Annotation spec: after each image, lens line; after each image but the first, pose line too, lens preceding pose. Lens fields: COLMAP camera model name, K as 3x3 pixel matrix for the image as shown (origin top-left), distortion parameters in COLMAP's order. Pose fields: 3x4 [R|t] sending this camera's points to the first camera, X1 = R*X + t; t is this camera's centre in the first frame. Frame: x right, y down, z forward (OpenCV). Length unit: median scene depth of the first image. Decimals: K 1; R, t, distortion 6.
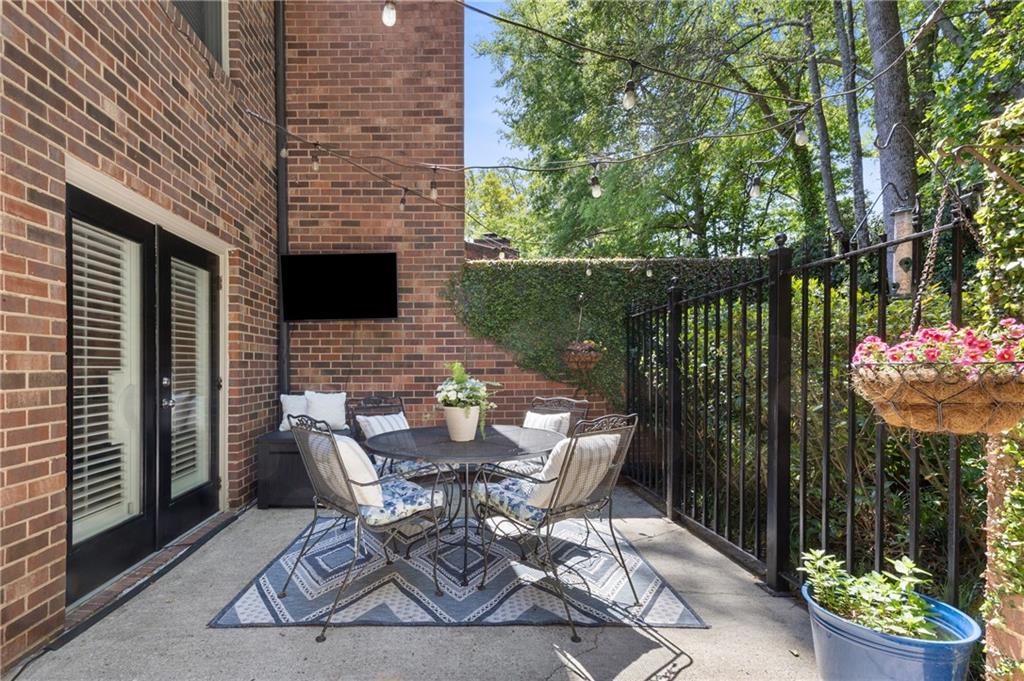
lens RADIAL K [[488.3, 0, 507.3], [0, 488.3, 366.2], [0, 0, 1]] dist [0.012489, 0.000396]
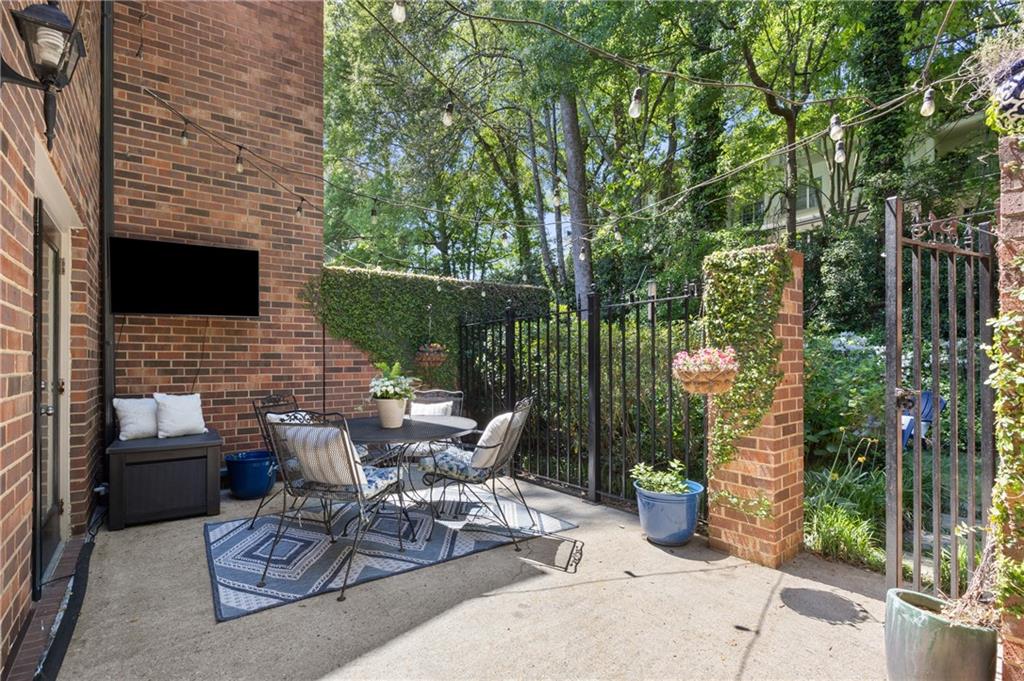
lens RADIAL K [[493.4, 0, 511.2], [0, 493.4, 350.5], [0, 0, 1]] dist [-0.006349, -0.000042]
pose [[0.809690, 0.013967, 0.586692, -0.406522], [0.001511, 0.999664, -0.025884, -0.003264], [-0.586856, 0.021845, 0.809396, -0.109550]]
